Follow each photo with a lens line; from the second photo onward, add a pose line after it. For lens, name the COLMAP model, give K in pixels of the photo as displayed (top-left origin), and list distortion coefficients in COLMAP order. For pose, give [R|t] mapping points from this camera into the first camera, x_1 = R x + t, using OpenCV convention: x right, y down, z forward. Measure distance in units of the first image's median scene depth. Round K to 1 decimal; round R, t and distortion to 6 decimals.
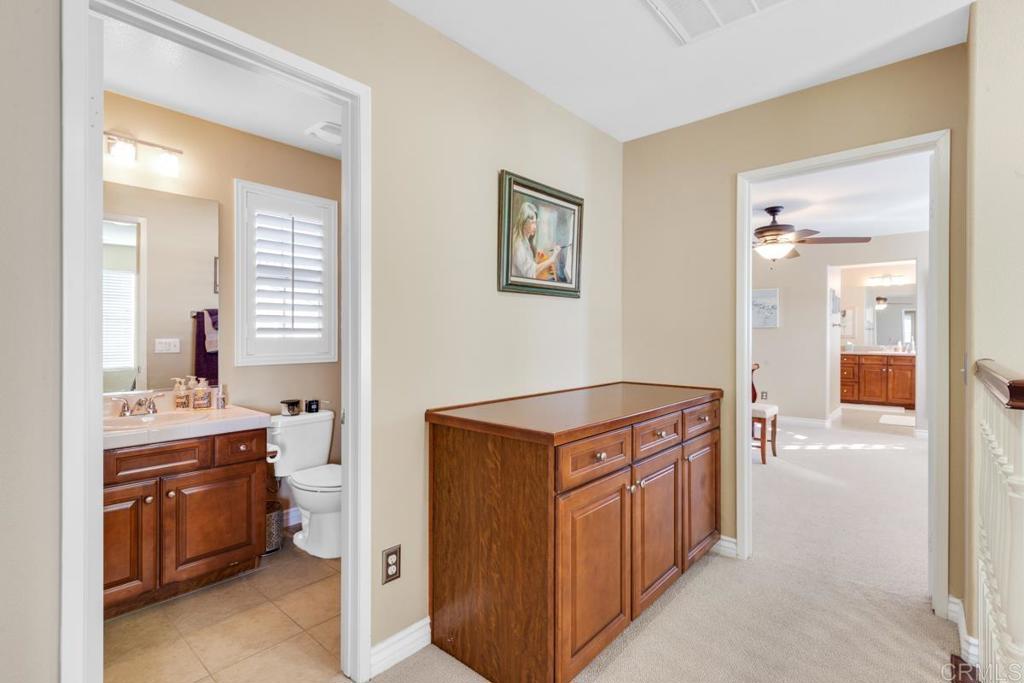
lens RADIAL K [[484.5, 0, 514.7], [0, 484.5, 341.9], [0, 0, 1]] dist [0.001116, 0.000141]
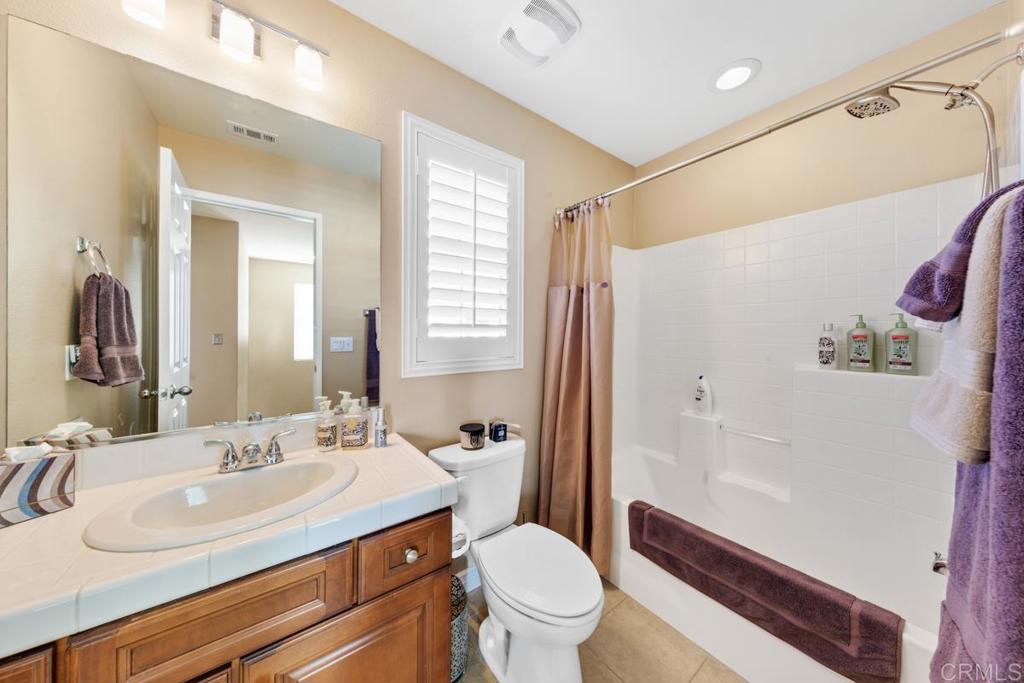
lens RADIAL K [[320.2, 0, 501.7], [0, 320.2, 335.6], [0, 0, 1]] dist [0.000399, 0.000016]
pose [[0.972843, 0.001839, -0.231461, -0.333955], [-0.004065, 0.999950, -0.009140, -0.006924], [0.231432, 0.009832, 0.972801, 0.591312]]
